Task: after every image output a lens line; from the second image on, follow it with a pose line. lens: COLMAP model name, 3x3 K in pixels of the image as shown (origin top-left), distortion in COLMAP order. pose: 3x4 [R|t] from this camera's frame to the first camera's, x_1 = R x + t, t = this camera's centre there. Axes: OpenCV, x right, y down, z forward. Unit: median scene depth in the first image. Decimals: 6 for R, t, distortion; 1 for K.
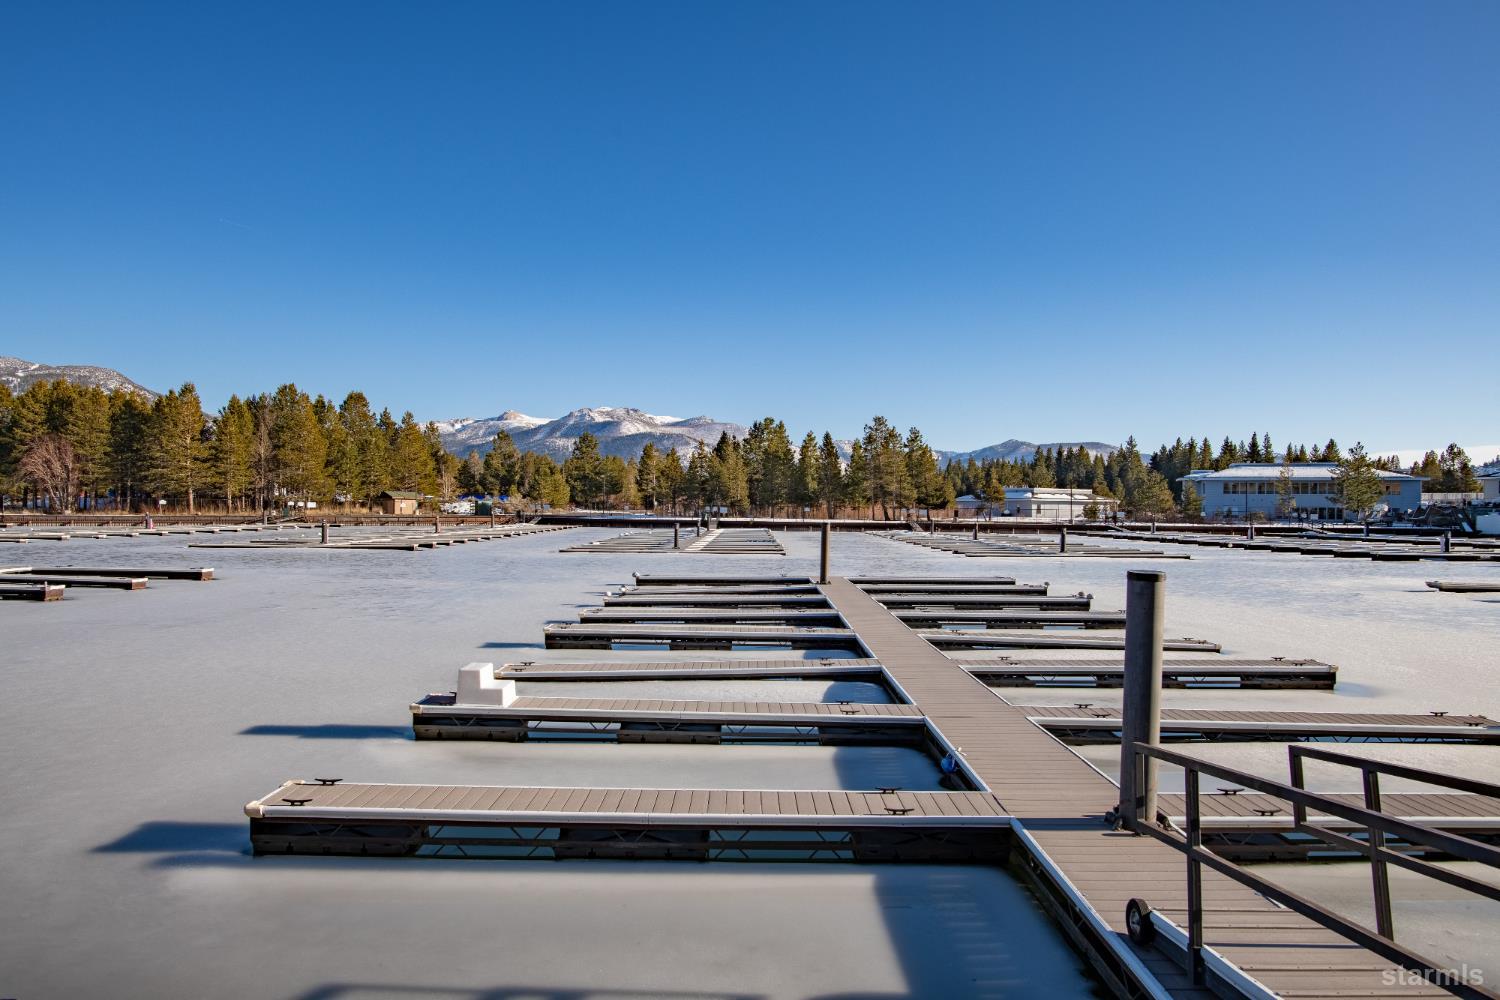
lens RADIAL K [[880.8, 0, 751.1], [0, 880.8, 497.6], [0, 0, 1]] dist [-0.008371, 0.000251]
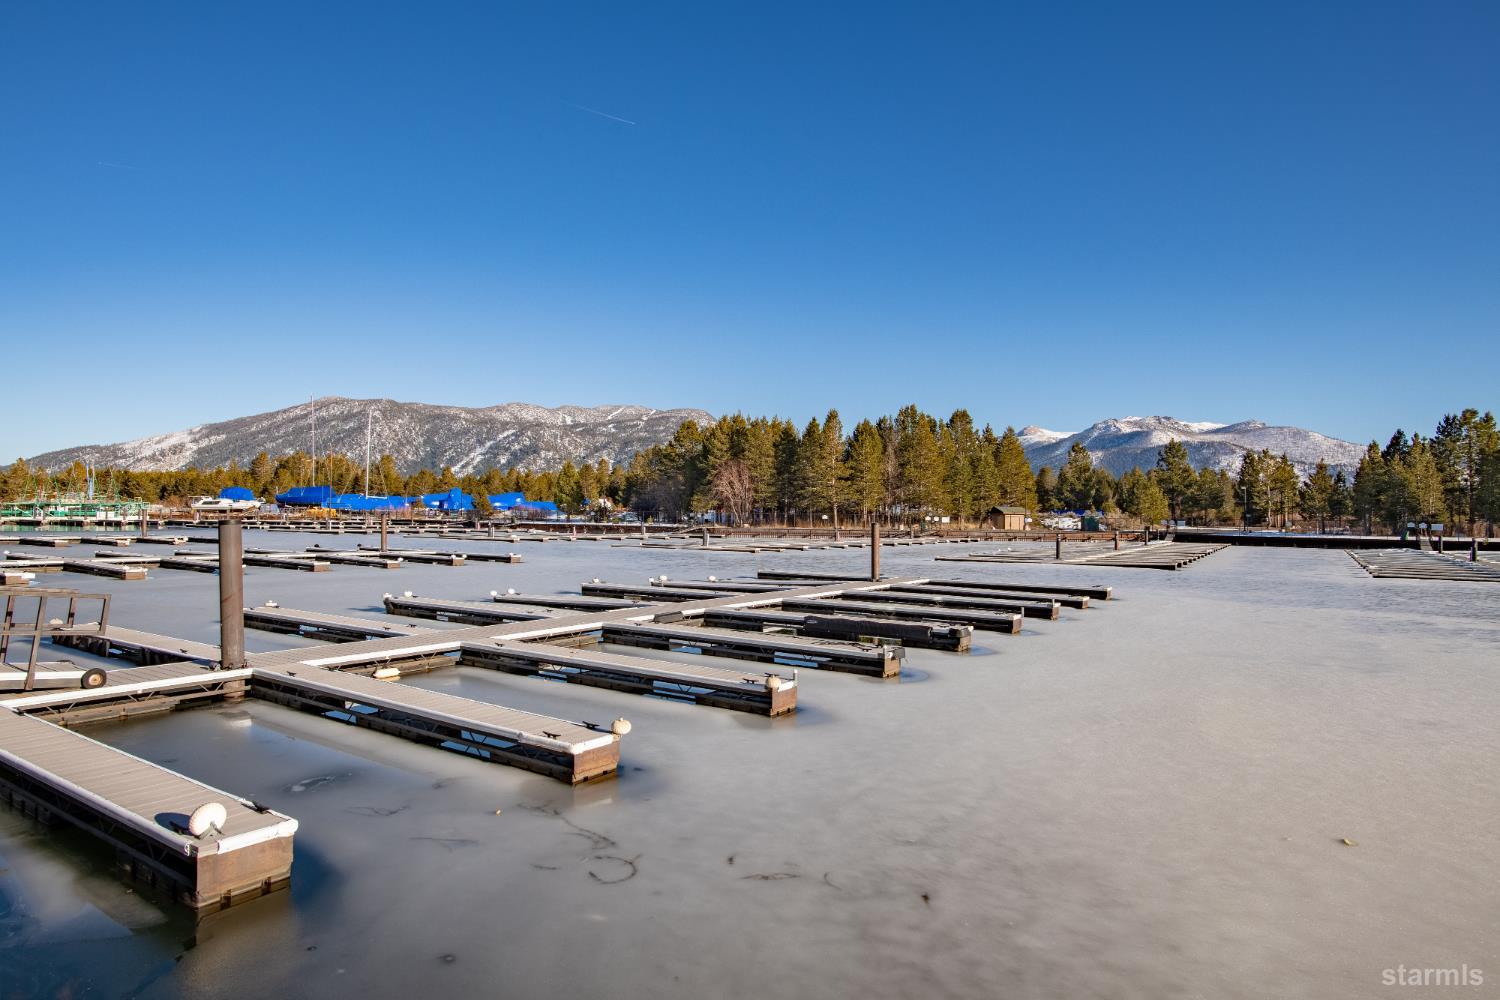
lens RADIAL K [[880.8, 0, 757.2], [0, 880.8, 503.9], [0, 0, 1]] dist [-0.008371, 0.000251]
pose [[0.842803, -0.007897, -0.538164, -0.118058], [0.001874, 0.999929, -0.011737, 0.001211], [0.538219, 0.008883, 0.842759, 0.011158]]
